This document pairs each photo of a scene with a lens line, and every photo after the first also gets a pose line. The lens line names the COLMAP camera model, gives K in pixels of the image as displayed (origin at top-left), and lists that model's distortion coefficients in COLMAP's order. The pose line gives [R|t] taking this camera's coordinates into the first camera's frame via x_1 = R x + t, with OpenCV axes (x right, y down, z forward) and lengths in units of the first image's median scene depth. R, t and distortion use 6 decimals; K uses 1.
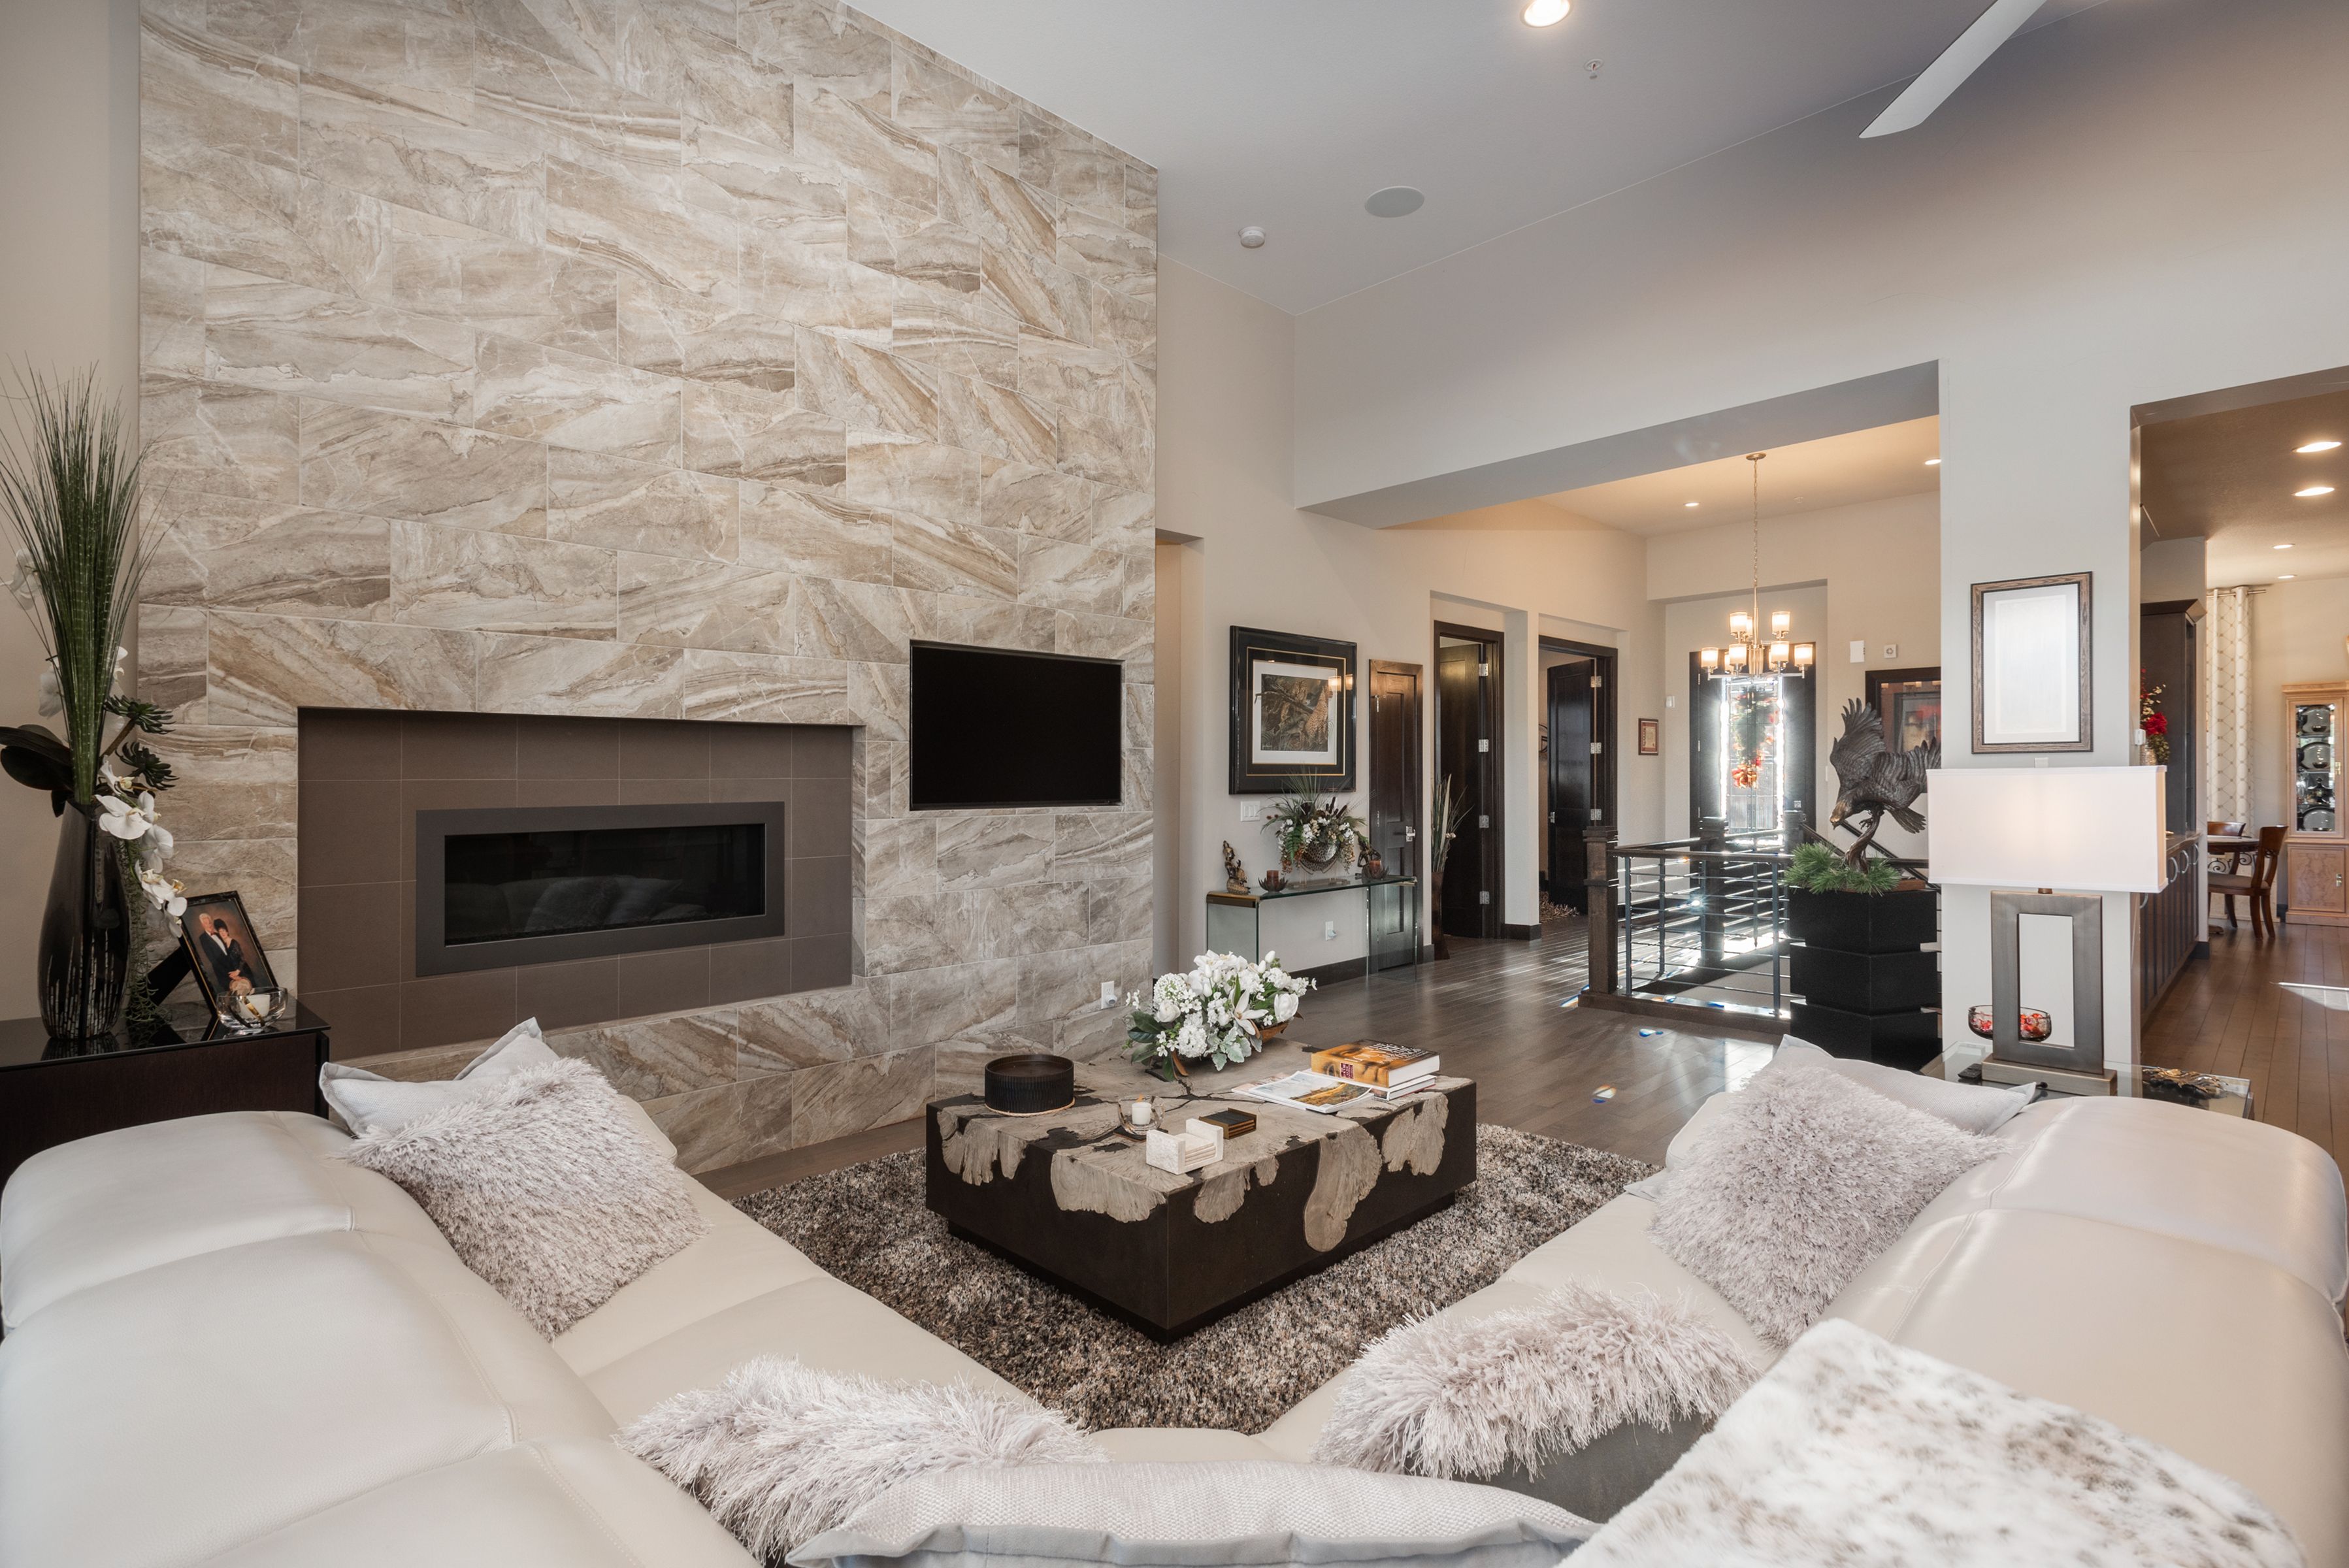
lens RADIAL K [[1101.6, 0, 1186.7], [0, 1101.6, 774.0], [0, 0, 1]] dist [0.010420, -0.002099]
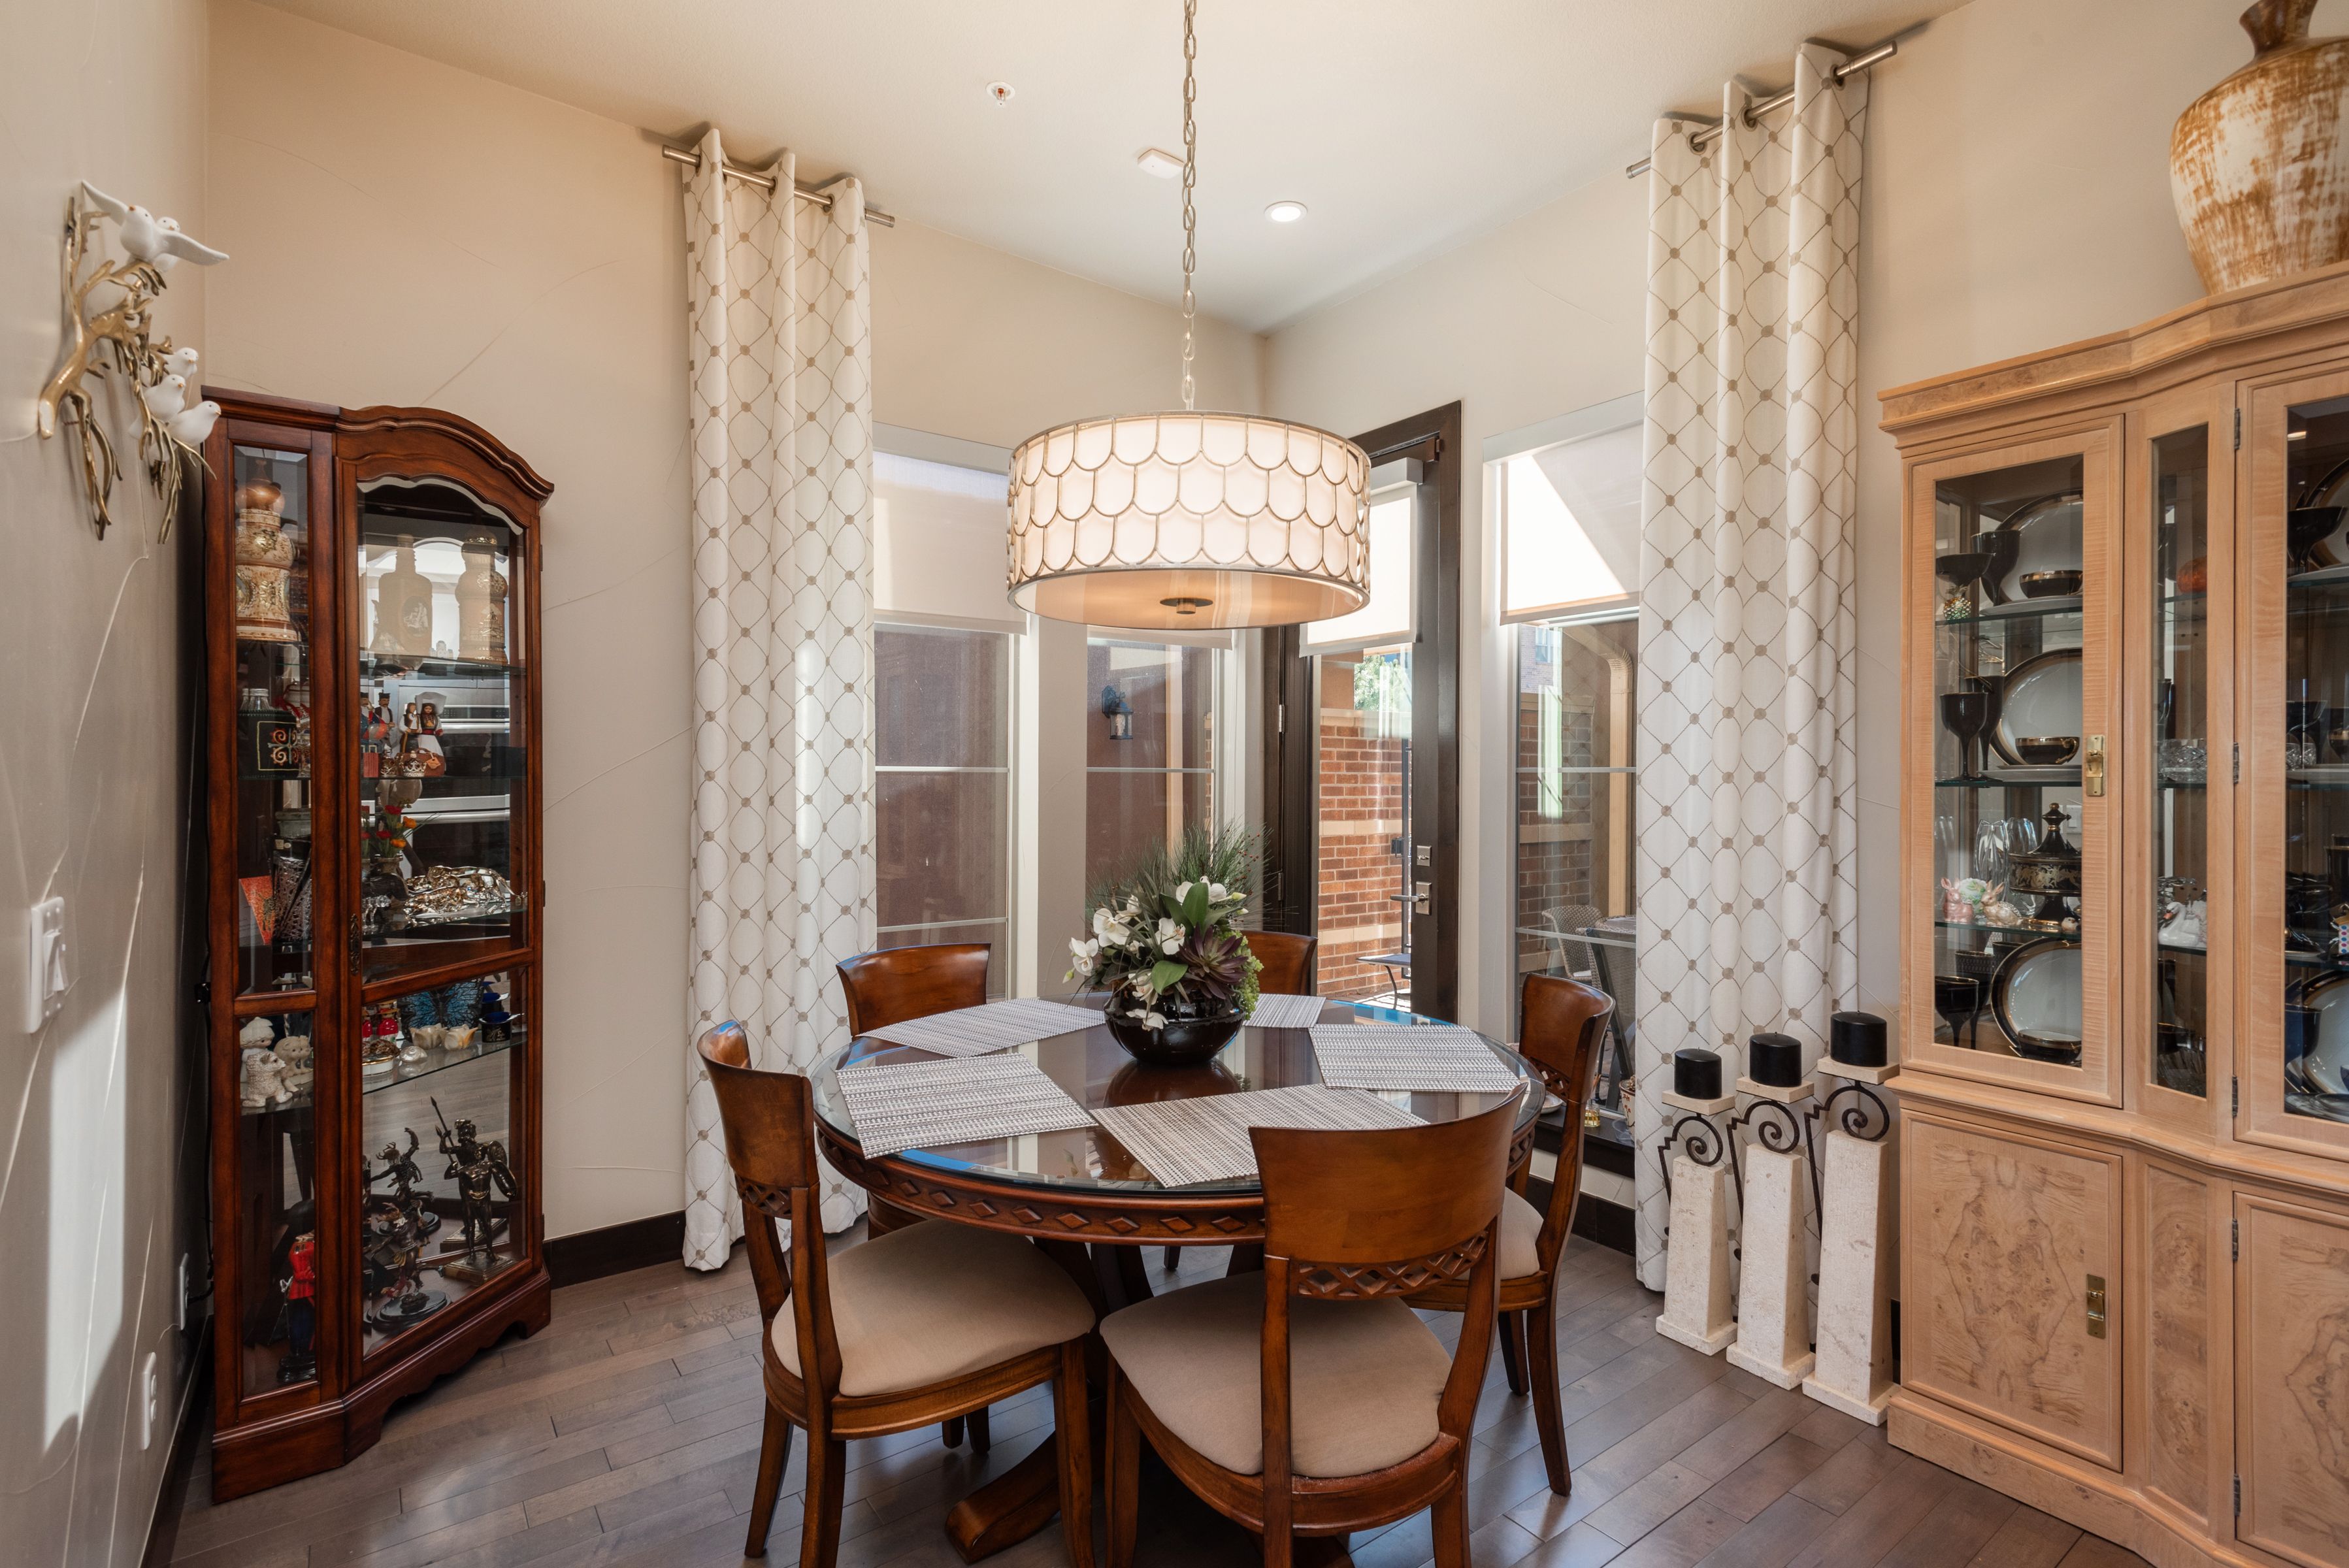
lens RADIAL K [[1101.6, 0, 1183.0], [0, 1101.6, 777.0], [0, 0, 1]] dist [0.010420, -0.002099]
pose [[0.991092, 0.010644, -0.132753, 0.881407], [-0.010373, 0.999942, 0.002732, -0.001168], [0.132775, -0.001331, 0.991145, 0.761960]]
